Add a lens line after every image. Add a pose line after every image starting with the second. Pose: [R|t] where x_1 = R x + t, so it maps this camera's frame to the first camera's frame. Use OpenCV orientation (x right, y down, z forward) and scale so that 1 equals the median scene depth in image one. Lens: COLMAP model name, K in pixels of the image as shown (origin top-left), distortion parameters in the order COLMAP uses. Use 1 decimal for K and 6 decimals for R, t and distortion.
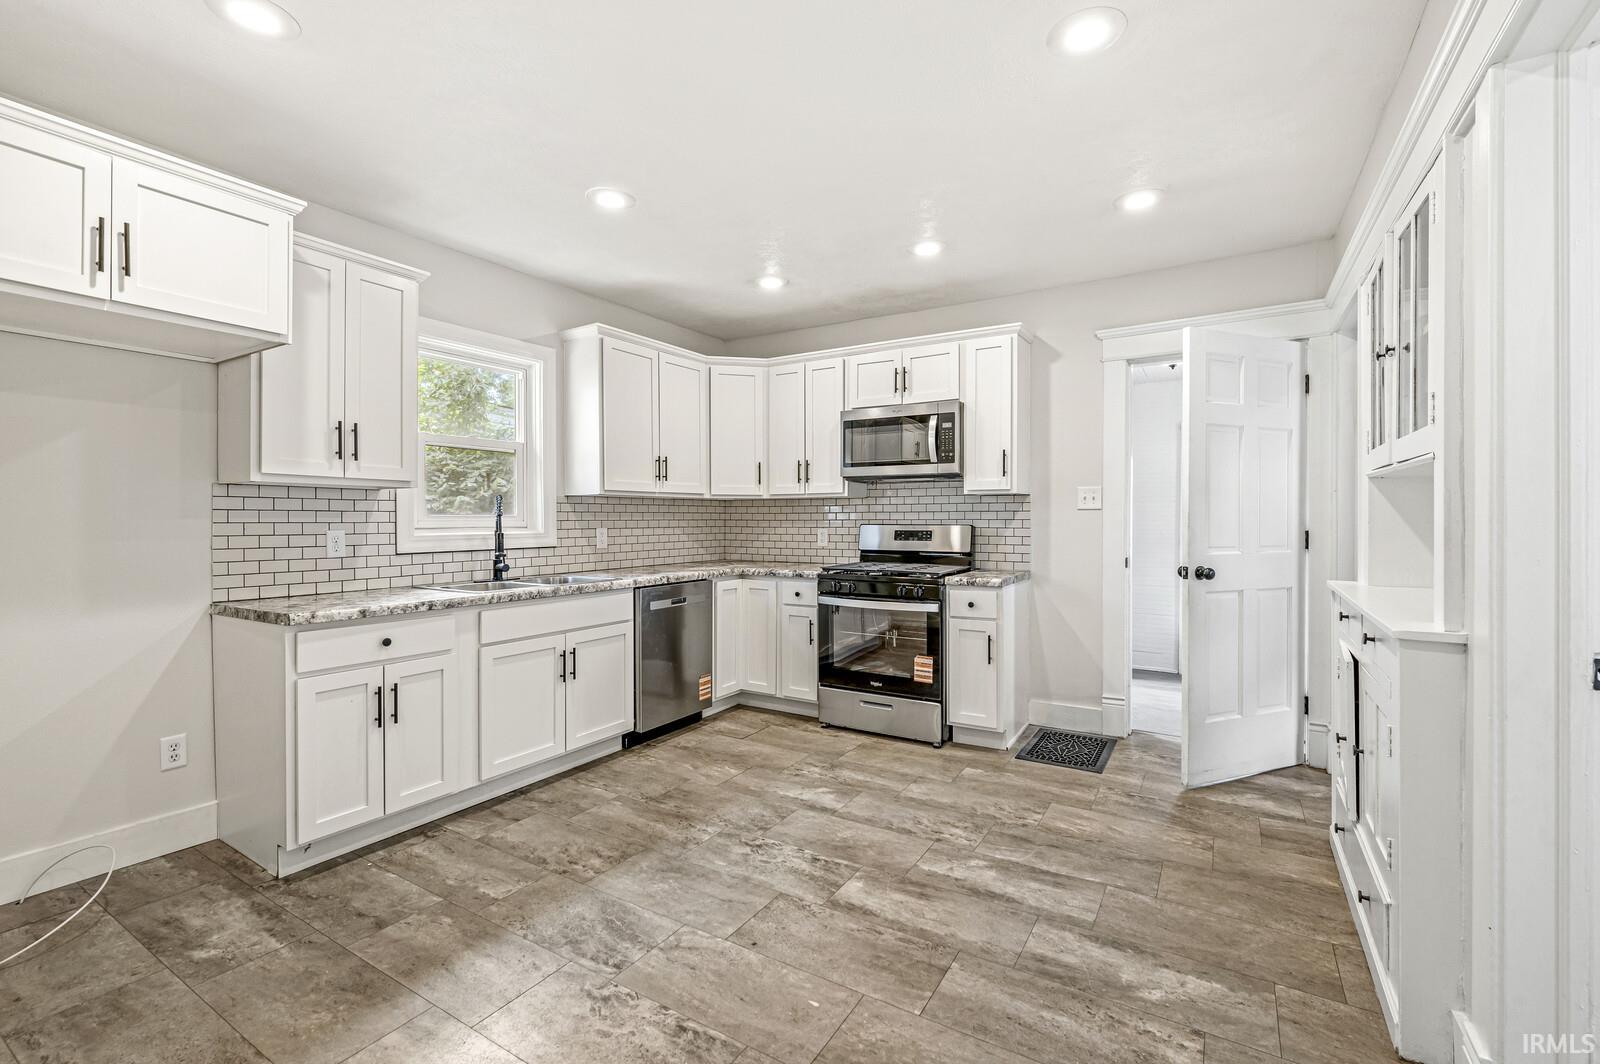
lens RADIAL K [[694.6, 0, 800.4], [0, 694.6, 526.2], [0, 0, 1]] dist [0.001411, -0.000059]
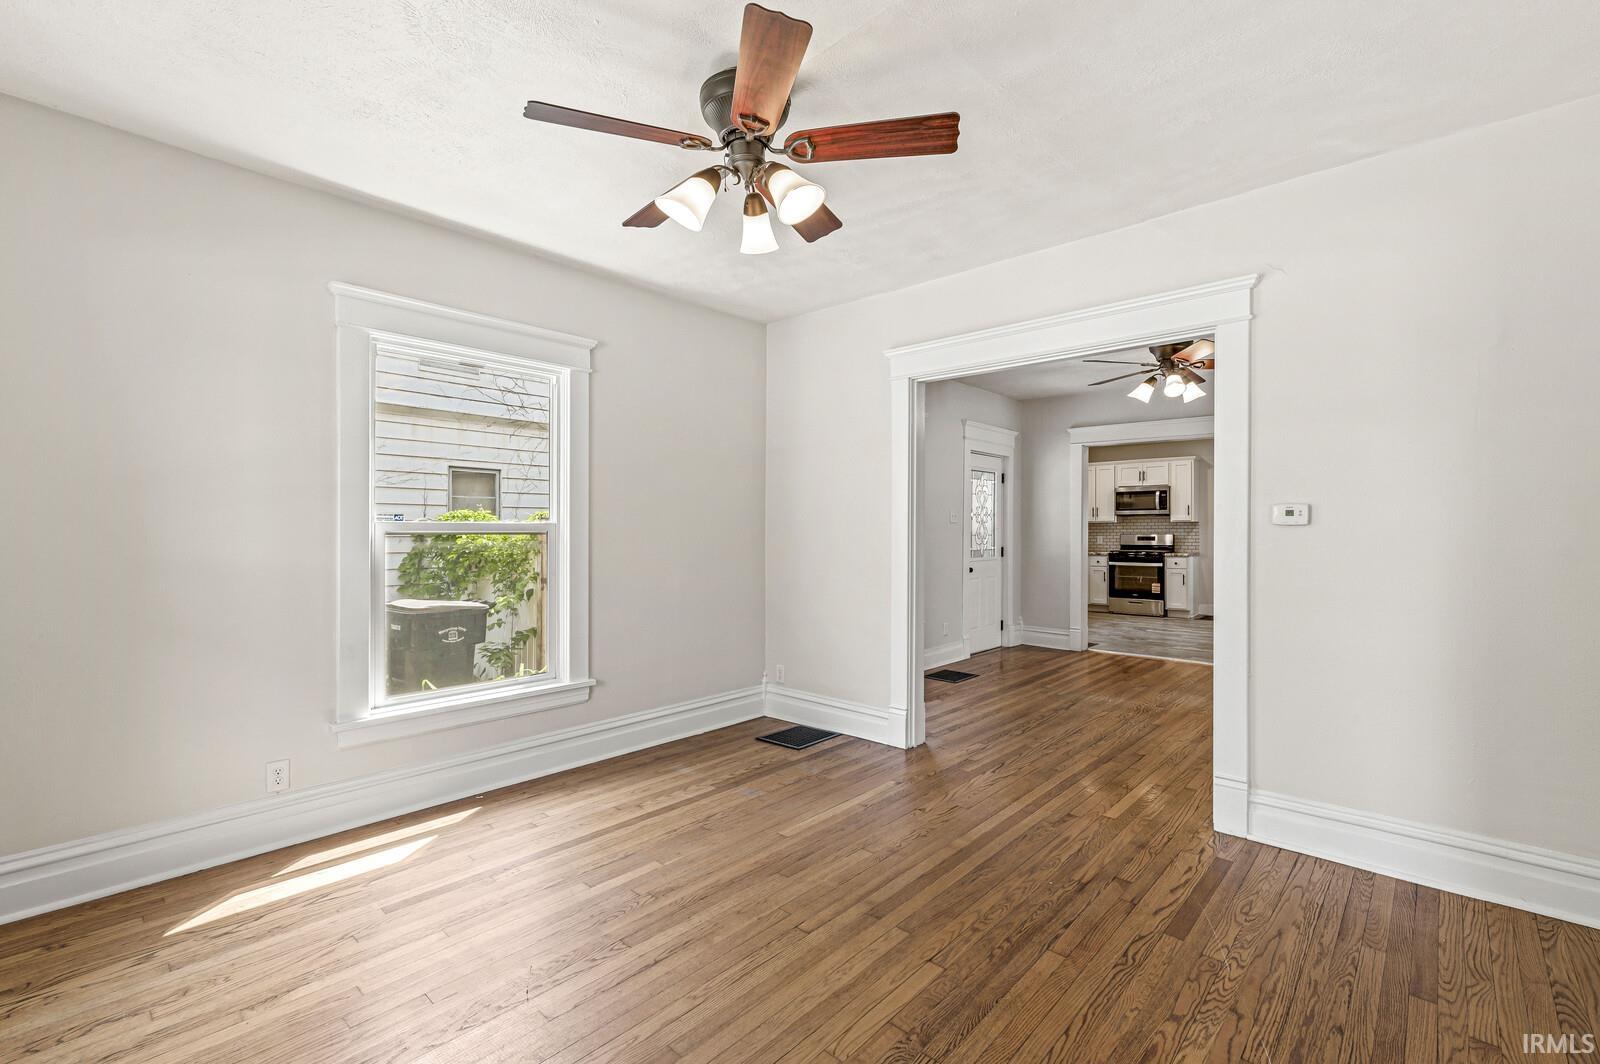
lens RADIAL K [[694.9, 0, 800.0], [0, 694.9, 532.0], [0, 0, 1]] dist [0.001180, 0.000014]
pose [[0.982256, 0.001675, -0.187540, -0.776197], [-0.003860, 0.999929, -0.011285, 0.030699], [0.187508, 0.011808, 0.982192, -2.193663]]
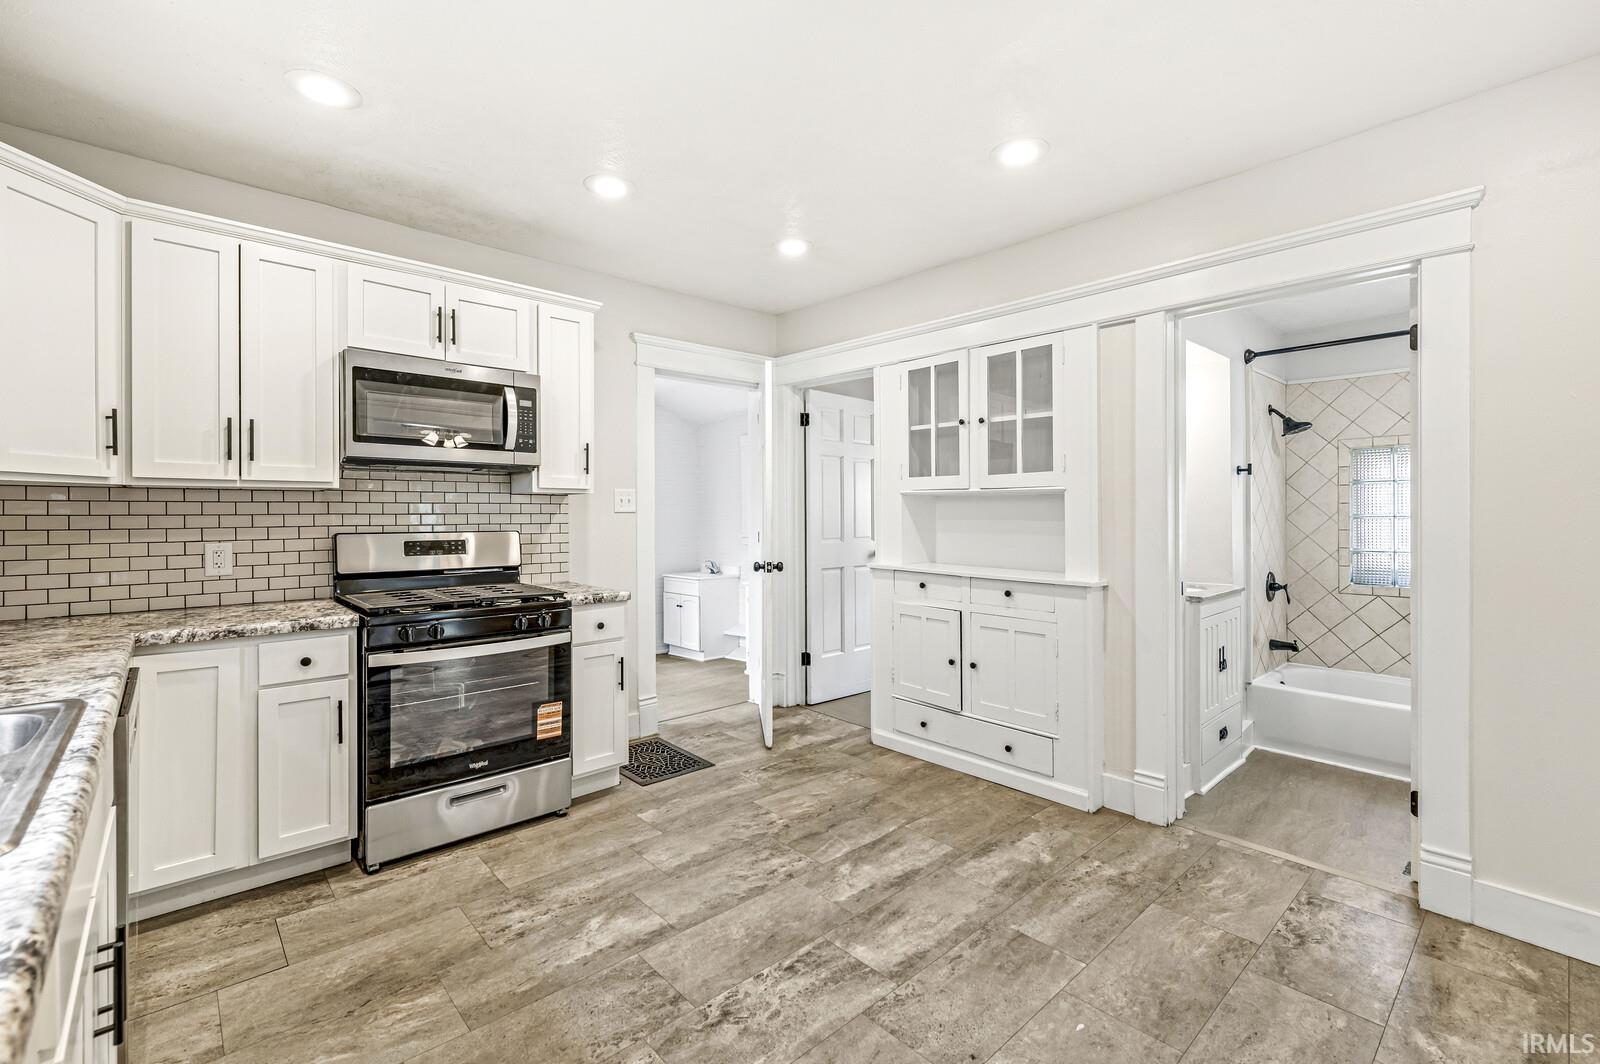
lens RADIAL K [[699.1, 0, 797.0], [0, 699.1, 518.1], [0, 0, 1]] dist [0.001296, -0.000110]
pose [[0.280015, -0.003865, 0.959988, -0.568127], [0.013104, 0.999914, 0.000204, -0.016133], [-0.959906, 0.012522, 0.280041, 0.607642]]
